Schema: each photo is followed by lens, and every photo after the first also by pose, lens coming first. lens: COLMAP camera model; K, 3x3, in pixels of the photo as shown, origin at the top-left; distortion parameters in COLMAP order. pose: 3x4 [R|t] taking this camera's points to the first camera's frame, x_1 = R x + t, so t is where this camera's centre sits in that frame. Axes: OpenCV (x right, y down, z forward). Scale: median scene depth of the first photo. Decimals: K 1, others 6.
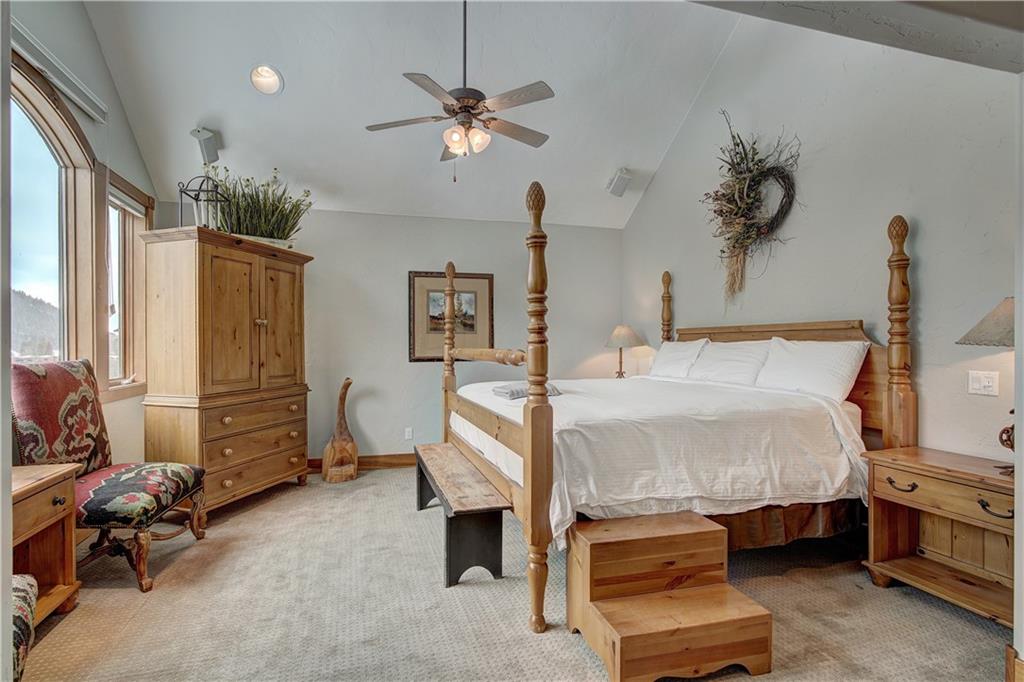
lens RADIAL K [[459.1, 0, 513.4], [0, 459.1, 345.1], [0, 0, 1]] dist [-0.003194, 0.000352]
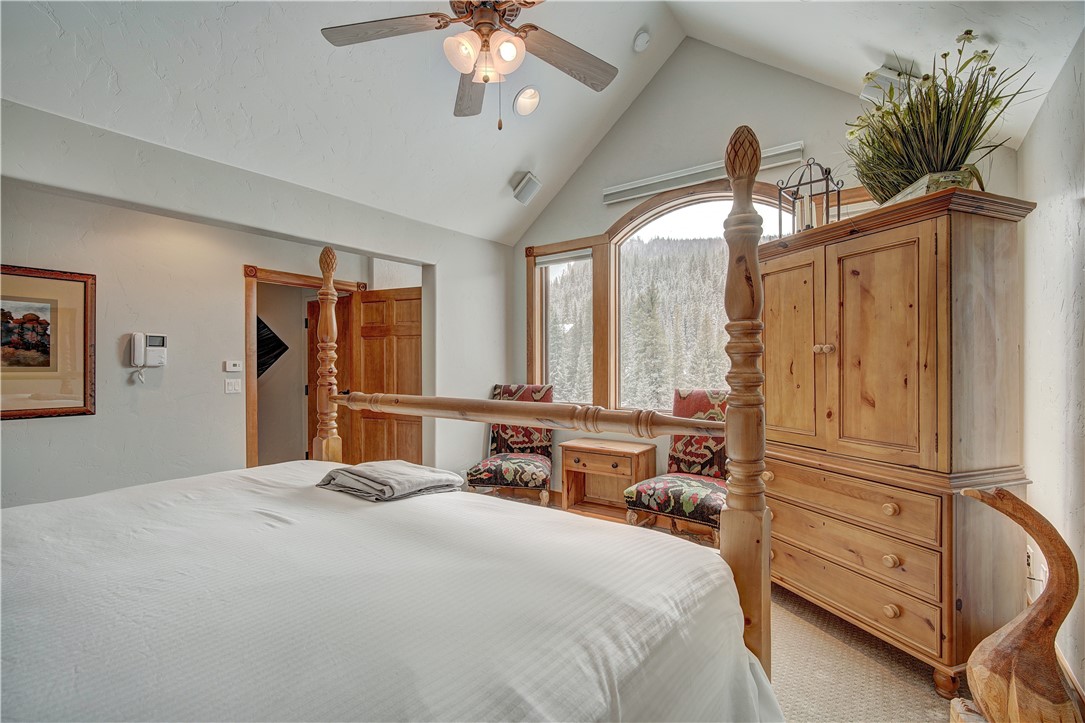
lens RADIAL K [[486.4, 0, 543.9], [0, 486.4, 365.9], [0, 0, 1]] dist [-0.003194, 0.000352]
pose [[-0.817284, 0.012370, -0.576102, 0.174635], [0.007211, 0.999911, 0.011241, -0.038621], [0.576189, 0.005032, -0.817301, 1.425613]]
